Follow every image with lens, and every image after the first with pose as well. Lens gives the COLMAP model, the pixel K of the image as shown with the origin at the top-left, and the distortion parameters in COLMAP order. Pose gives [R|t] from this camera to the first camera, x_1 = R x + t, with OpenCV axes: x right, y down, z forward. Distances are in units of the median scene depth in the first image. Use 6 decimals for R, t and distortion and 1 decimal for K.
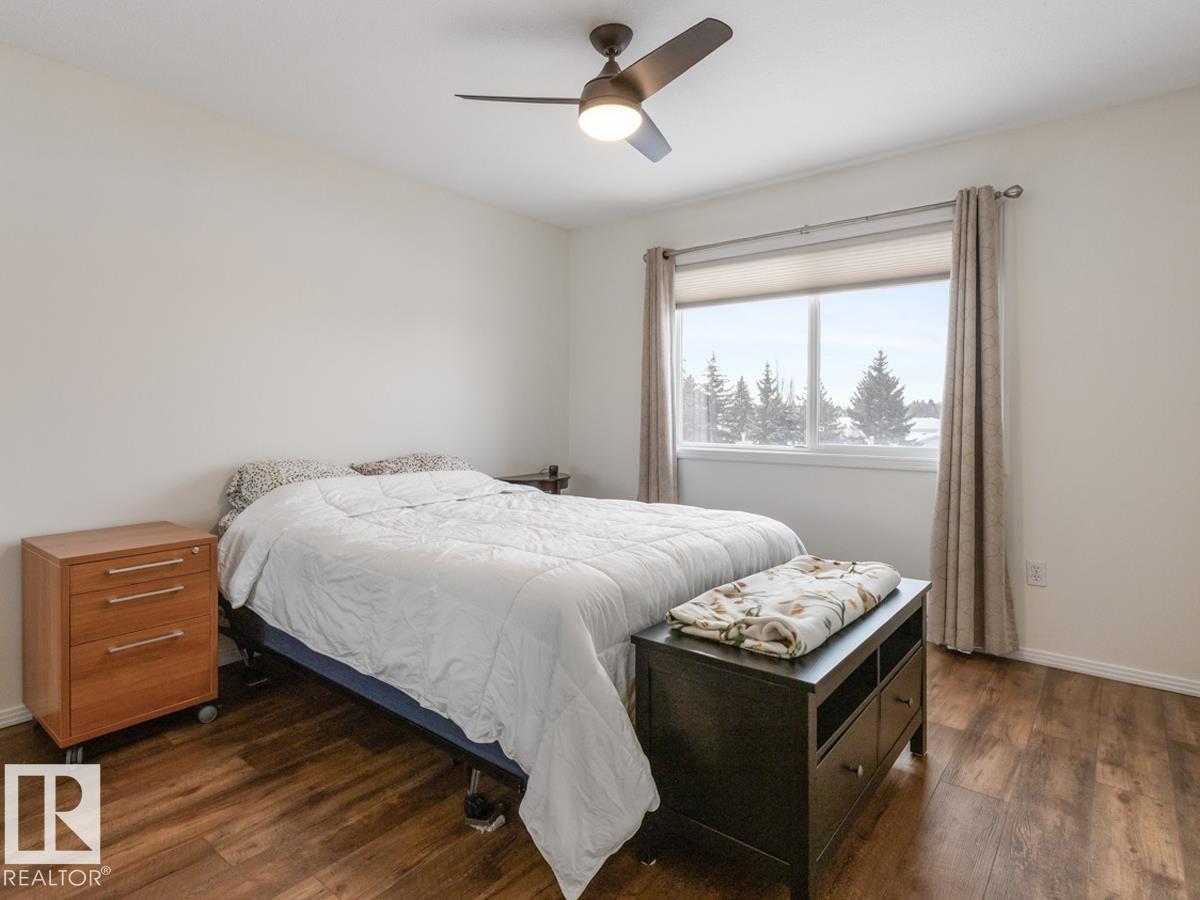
lens RADIAL K [[542.6, 0, 599.9], [0, 542.6, 415.5], [0, 0, 1]] dist [0.001799, -0.000095]
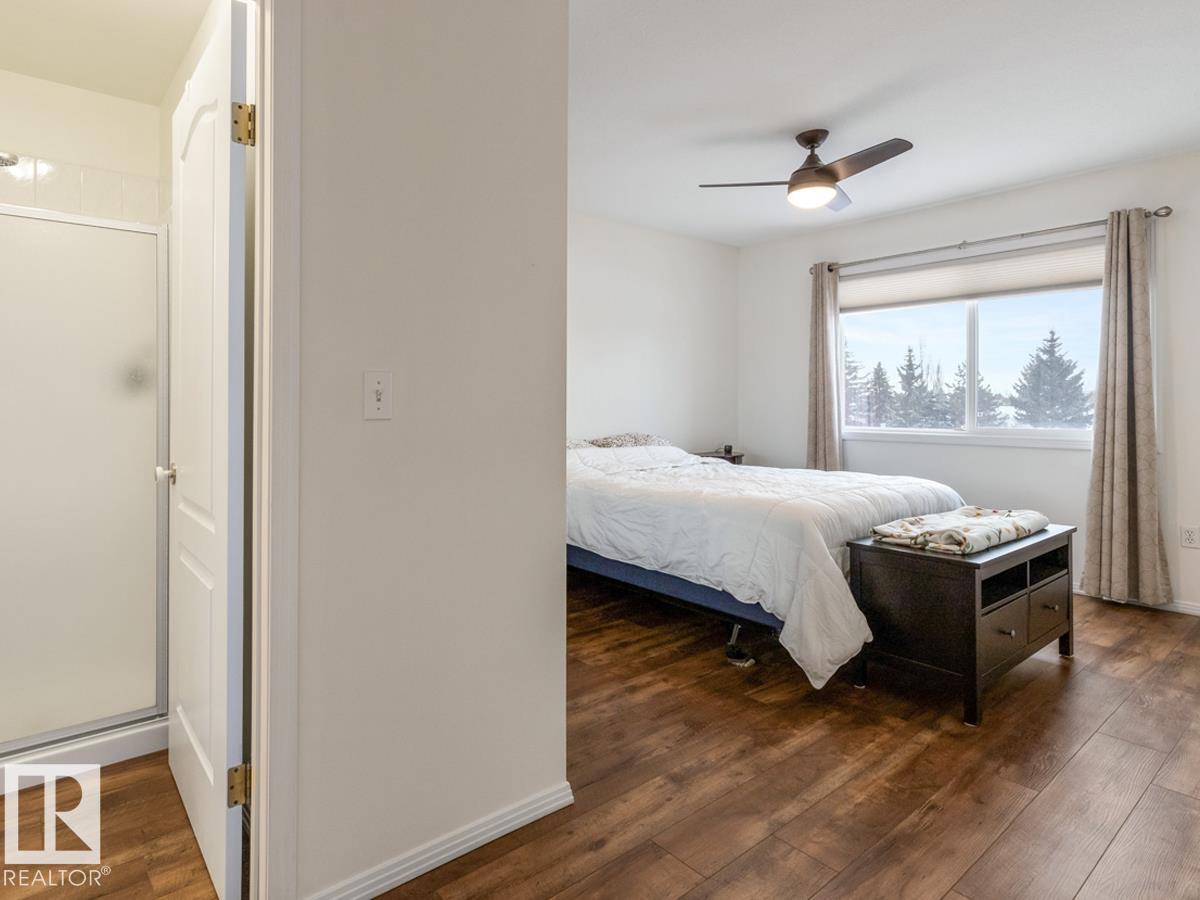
lens RADIAL K [[541.4, 0, 599.9], [0, 541.4, 401.0], [0, 0, 1]] dist [-0.000663, 0.000191]
pose [[0.975708, -0.004244, -0.219036, -0.194181], [0.002464, 0.999962, -0.008402, 0.006363], [0.219063, 0.007658, 0.975681, -0.453487]]
